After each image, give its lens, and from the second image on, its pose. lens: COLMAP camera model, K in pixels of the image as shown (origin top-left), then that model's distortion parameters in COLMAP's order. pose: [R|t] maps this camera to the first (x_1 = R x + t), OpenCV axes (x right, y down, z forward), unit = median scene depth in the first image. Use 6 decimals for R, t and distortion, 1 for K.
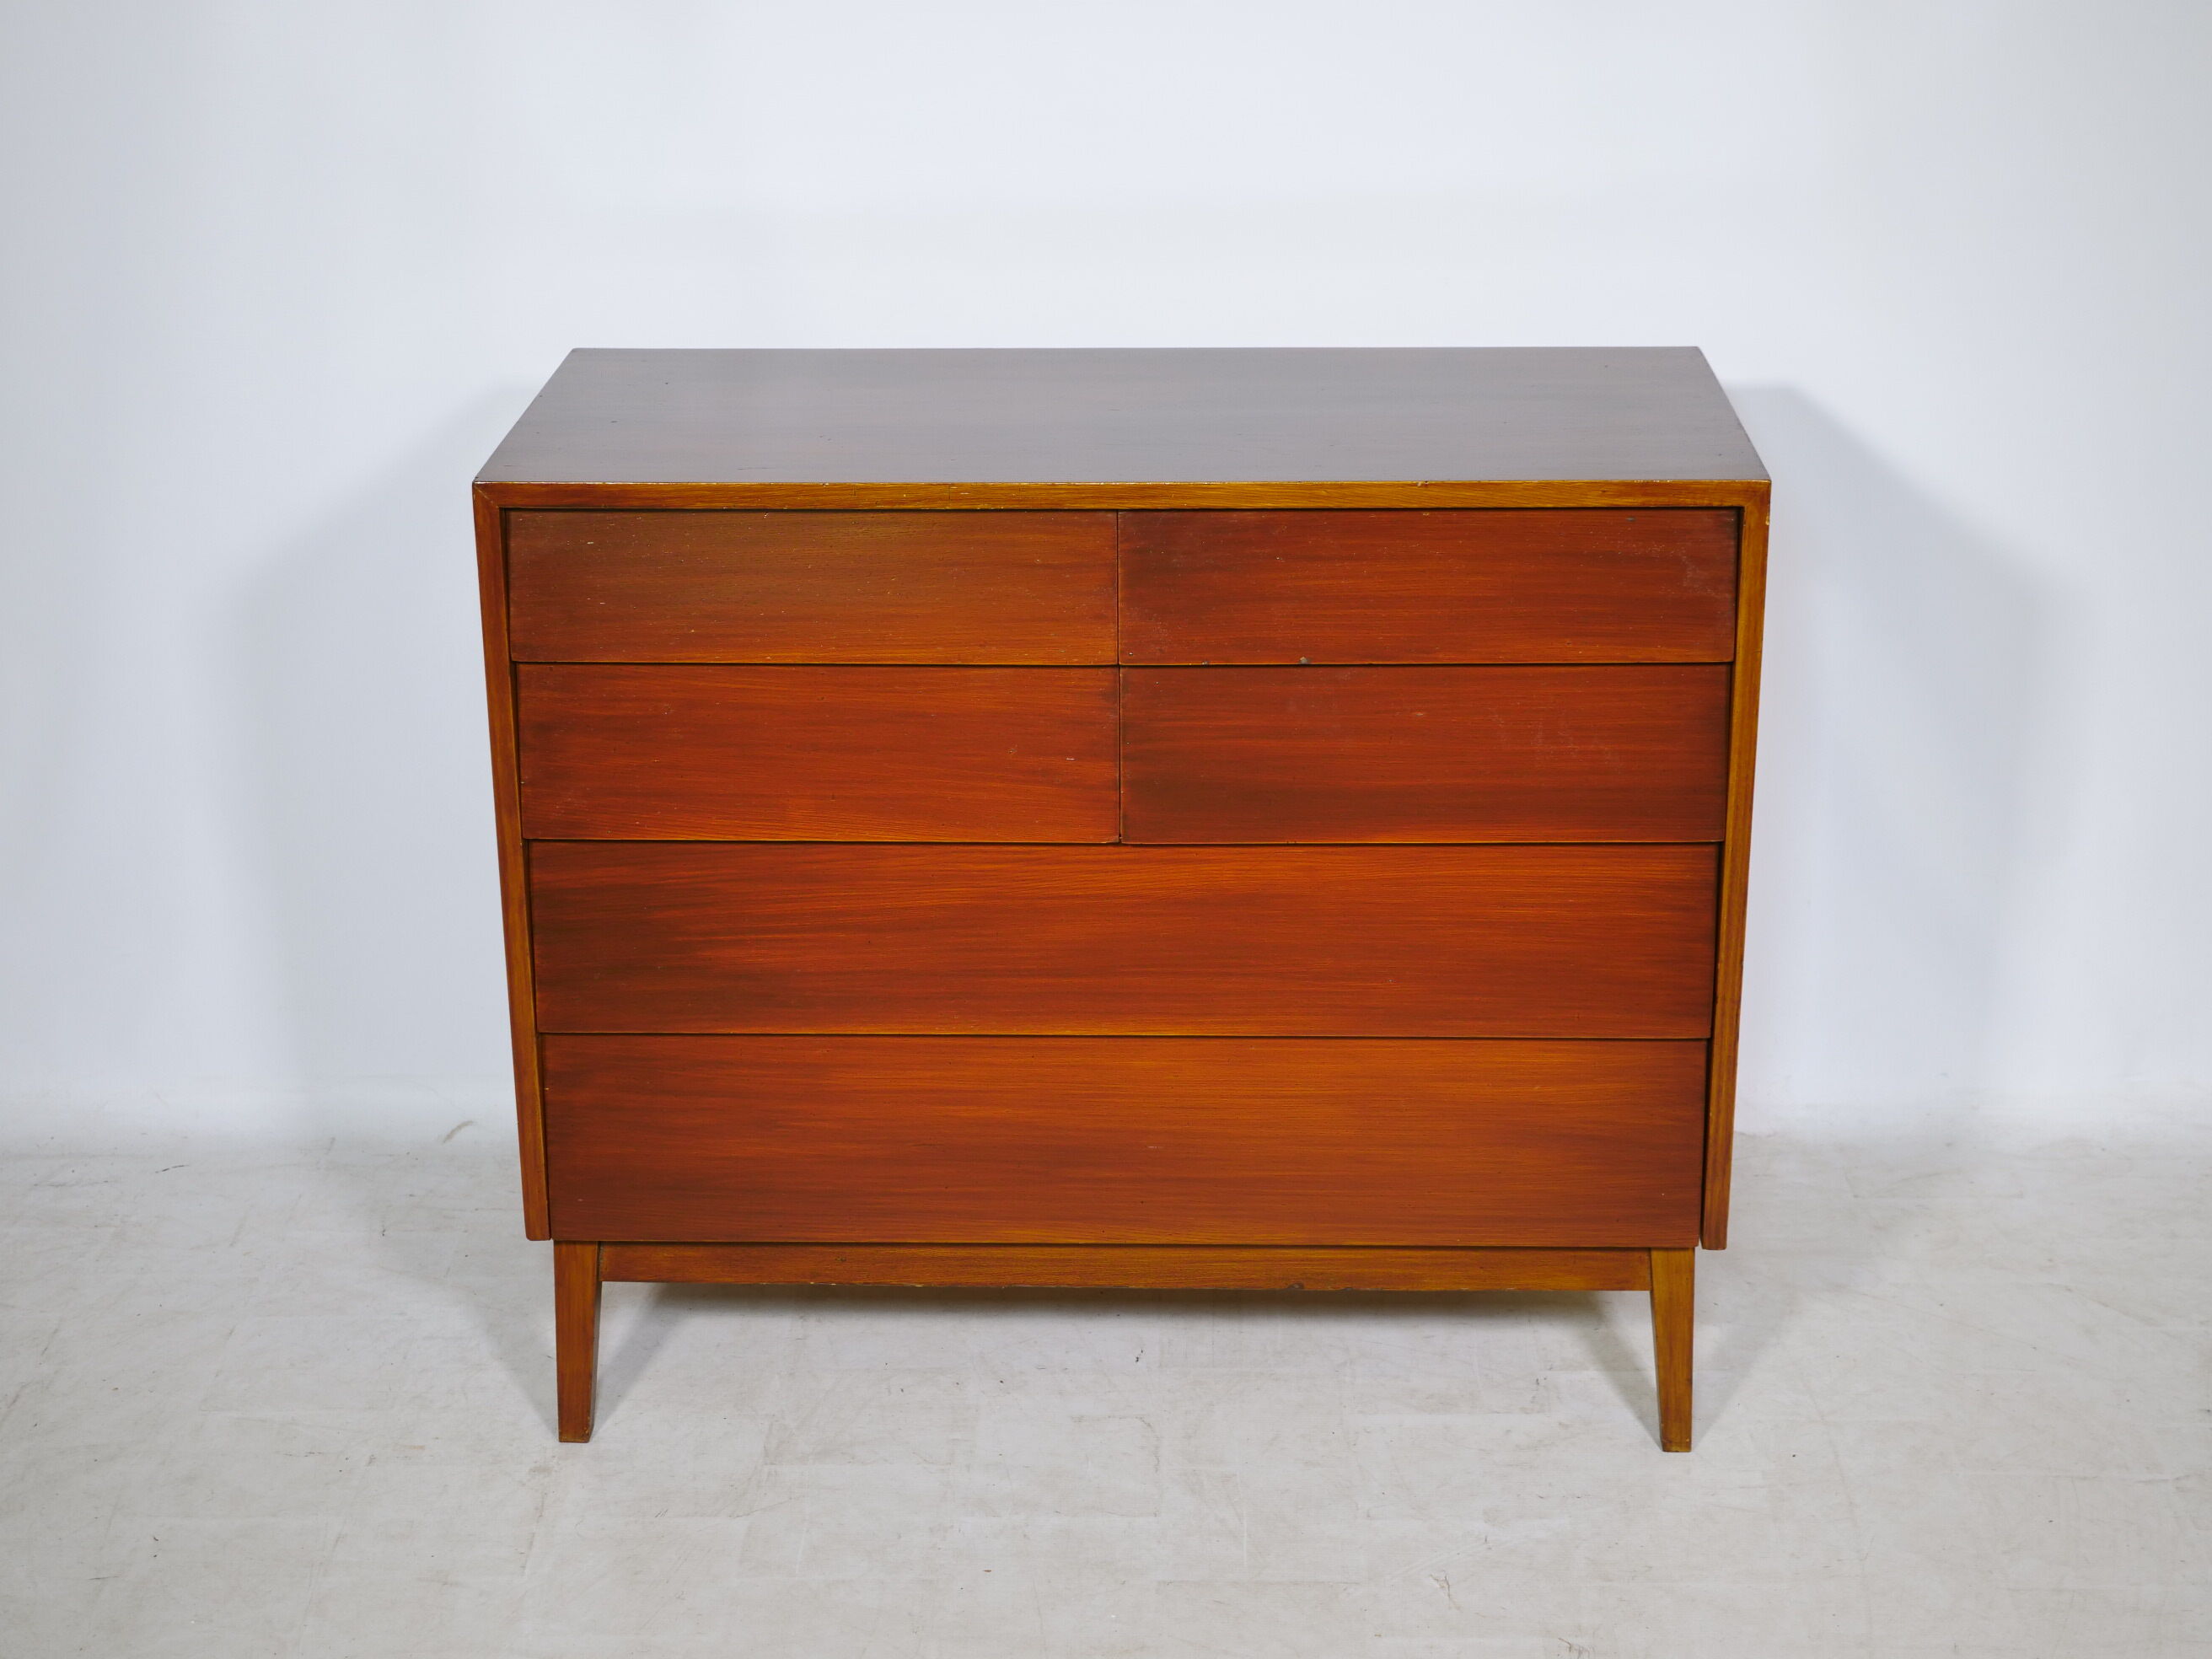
lens RADIAL K [[3581.0, 0, 1106.0], [0, 3581.0, 829.5], [0, 0, 1]] dist [0.028866, 0.125780]
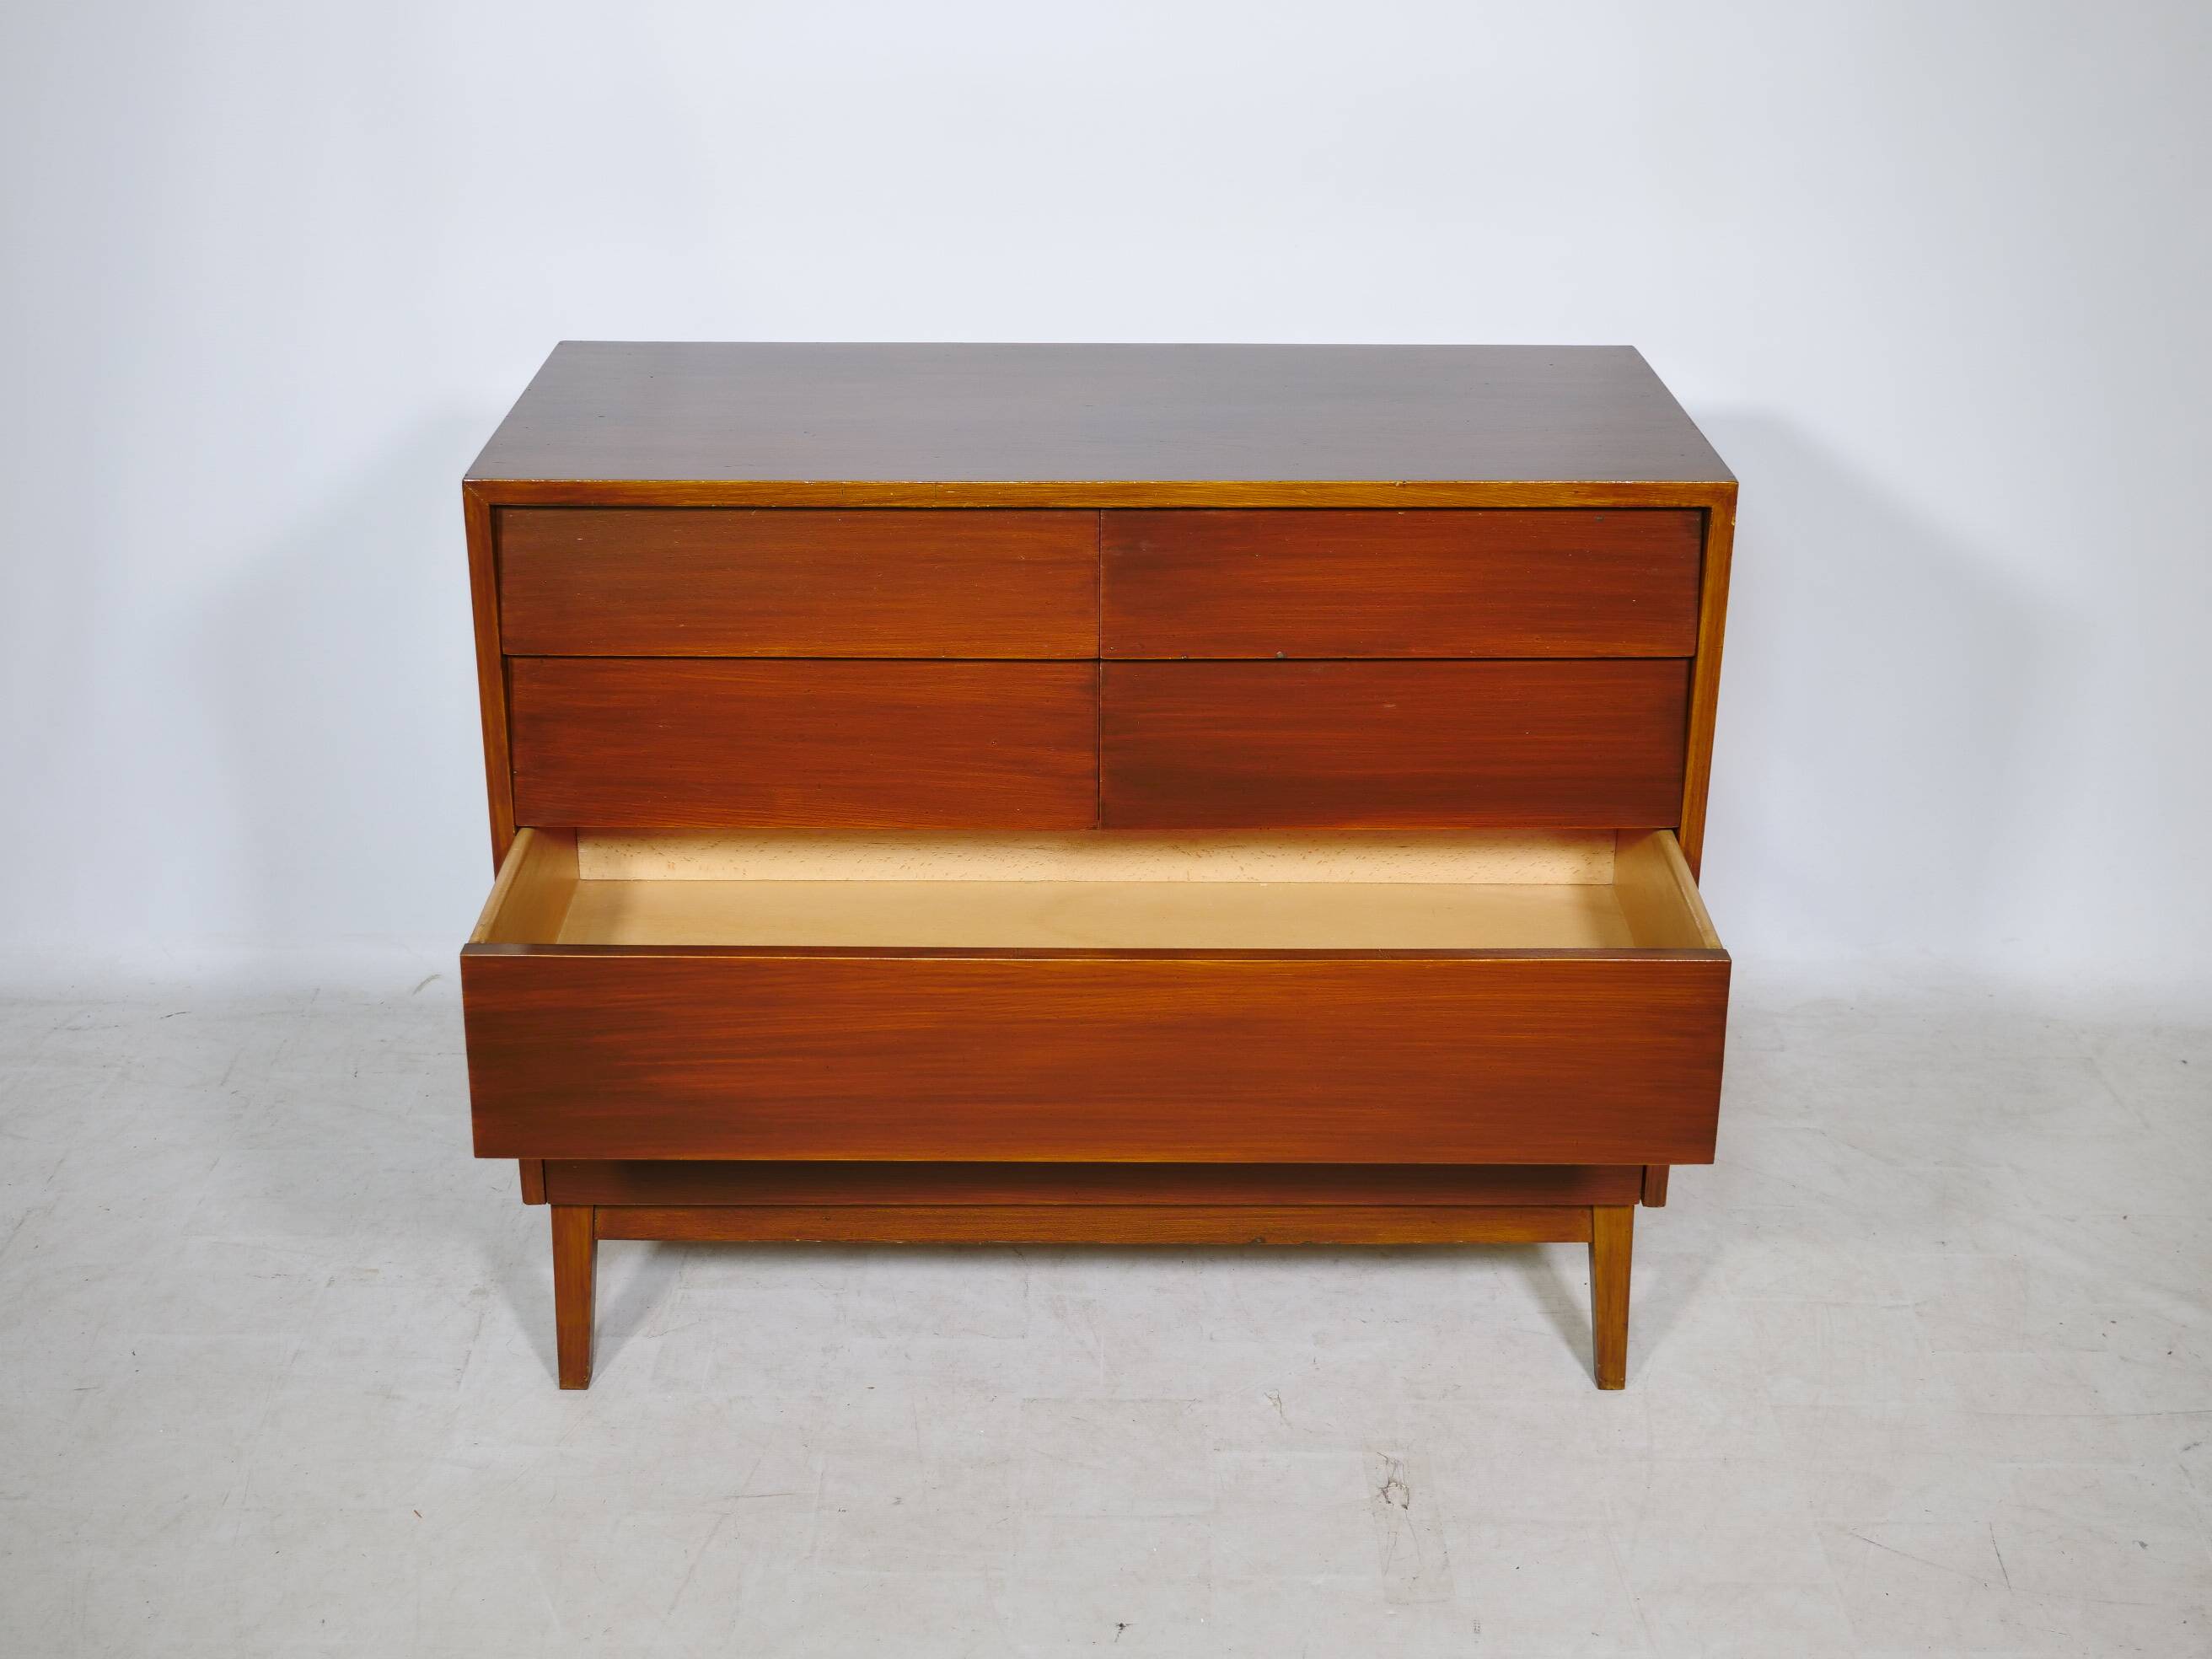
lens RADIAL K [[2796.6, 0, 1098.6], [0, 2796.6, 835.9], [0, 0, 1]] dist [-0.008608, 0.012783]
pose [[0.998995, -0.002870, 0.044735, -0.032295], [0.000698, 0.998823, 0.048508, -0.033741], [-0.044822, -0.048428, 0.997821, 0.196585]]
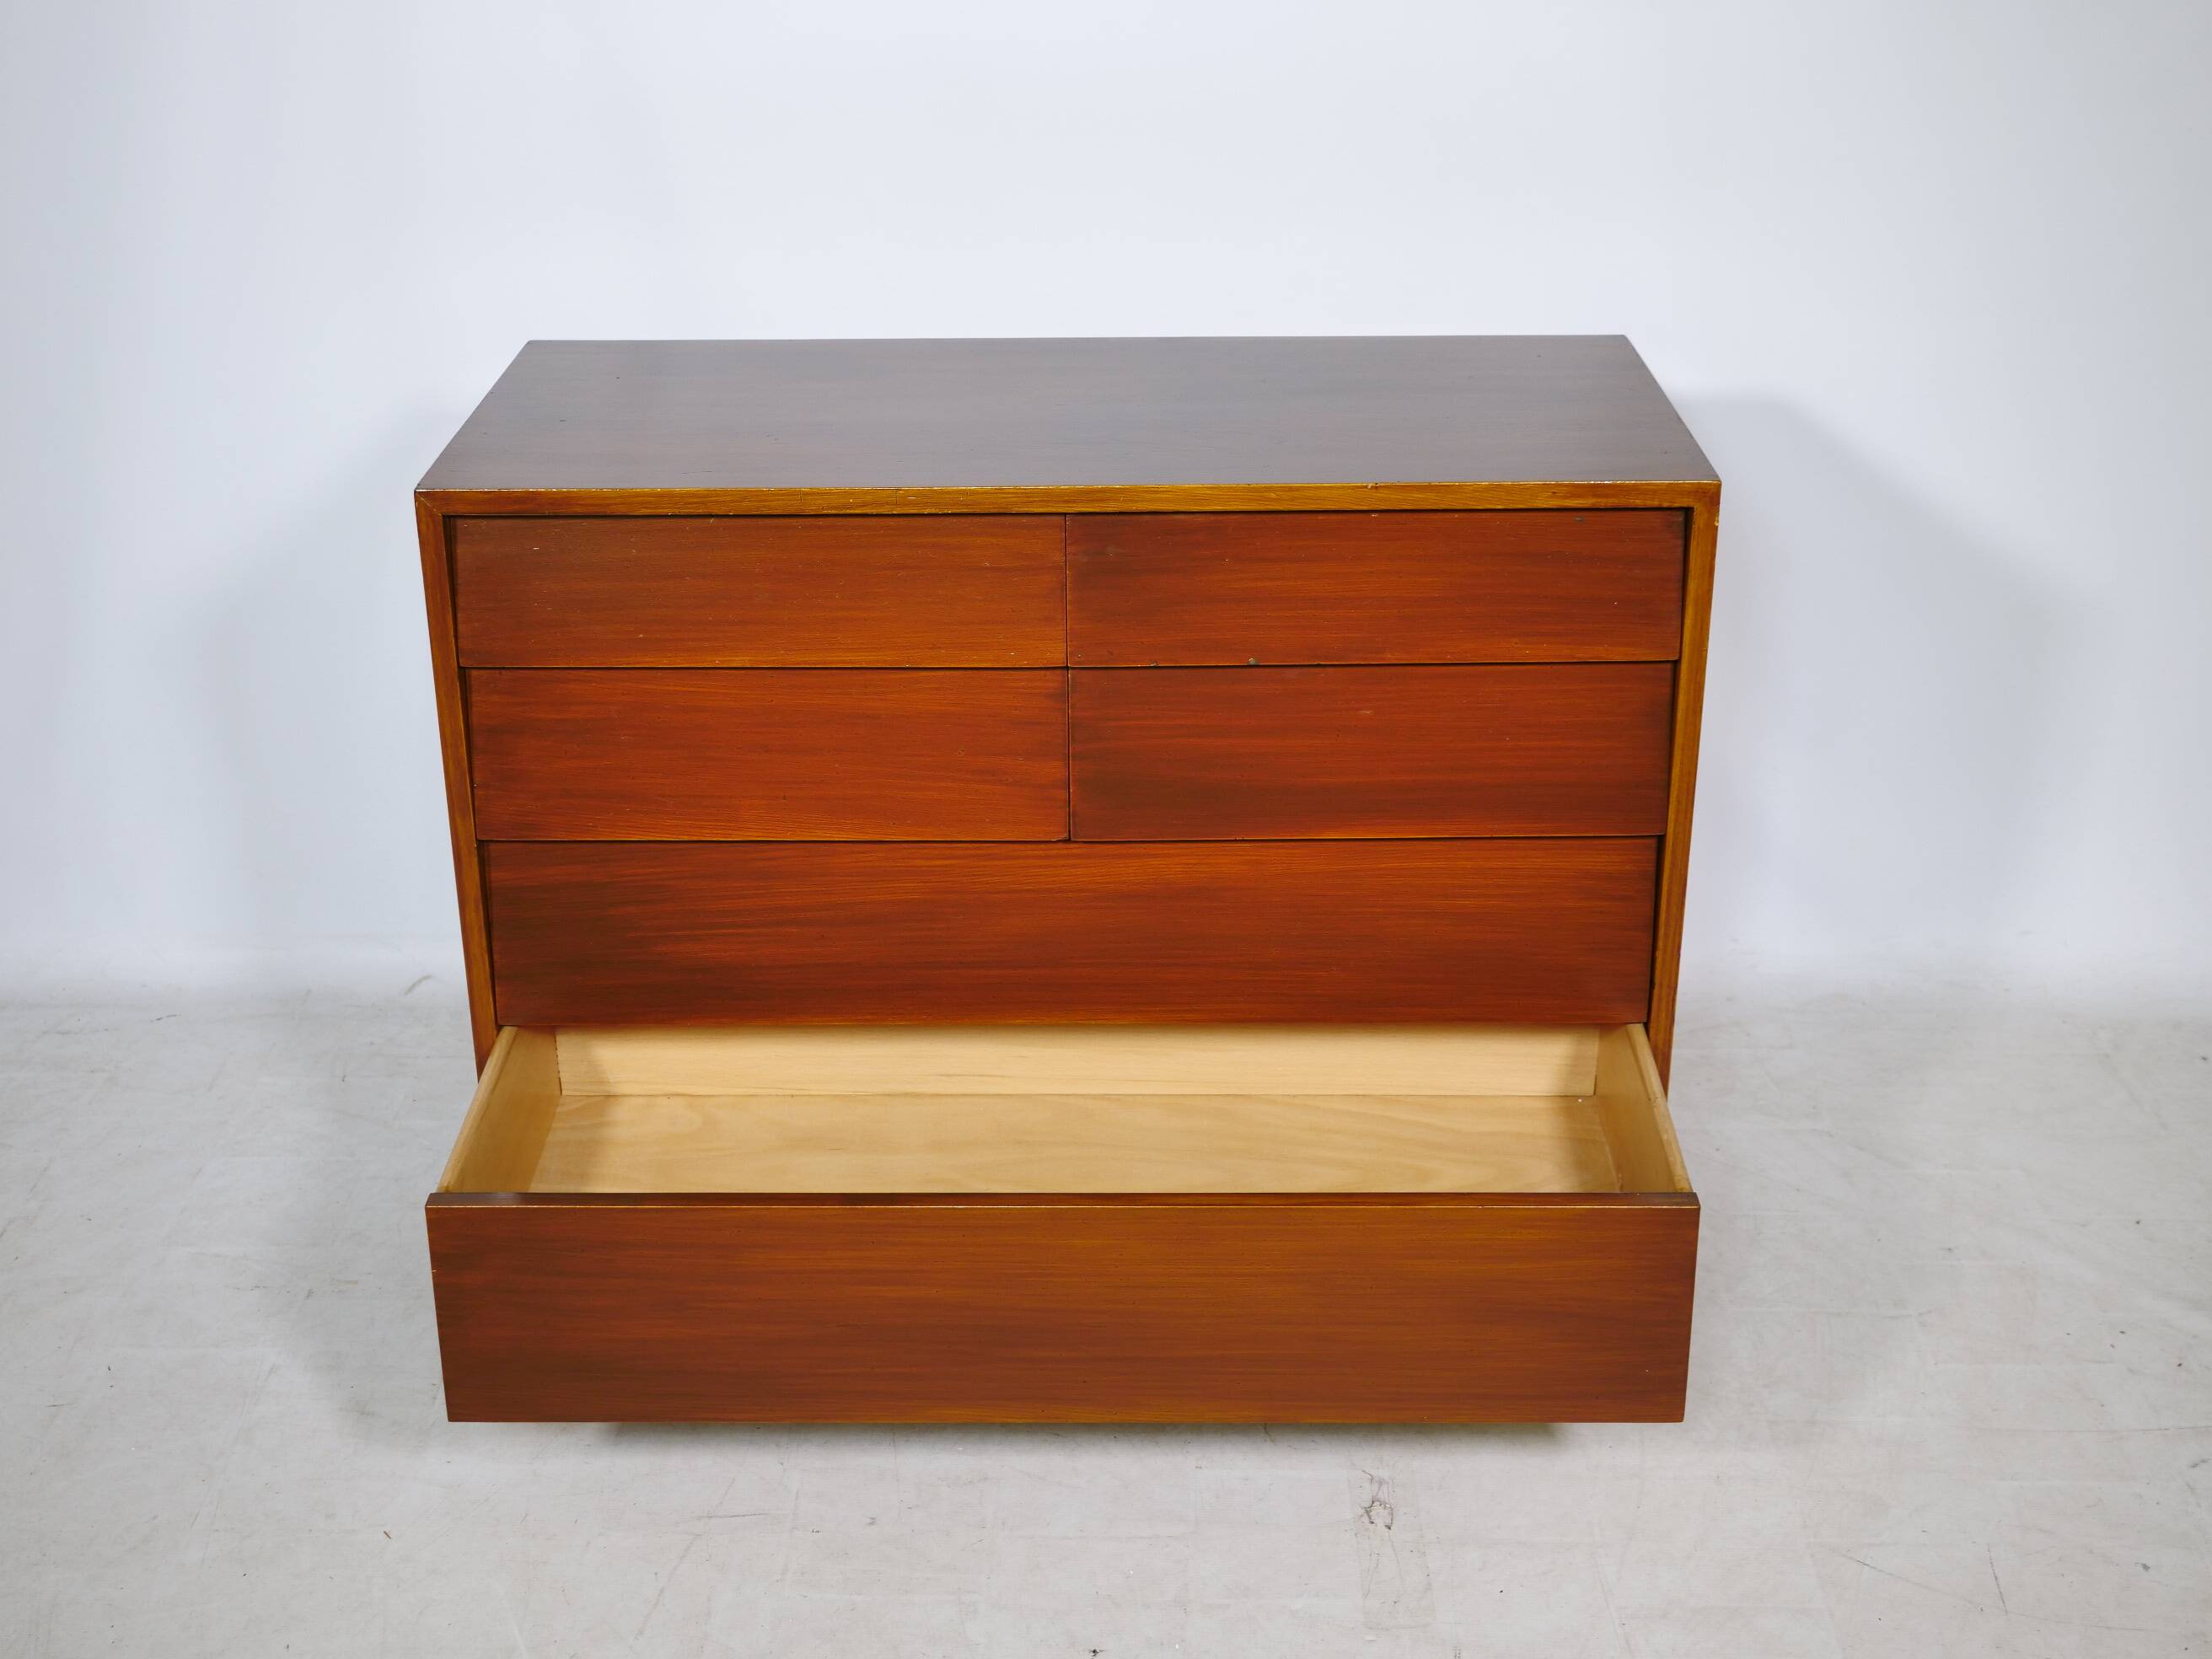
lens RADIAL K [[2796.6, 0, 1098.6], [0, 2796.6, 835.9], [0, 0, 1]] dist [-0.008608, 0.012783]
pose [[0.999679, -0.008843, 0.023733, -0.006711], [0.007351, 0.998036, 0.062212, -0.046669], [-0.024236, -0.062018, 0.997781, 0.213401]]
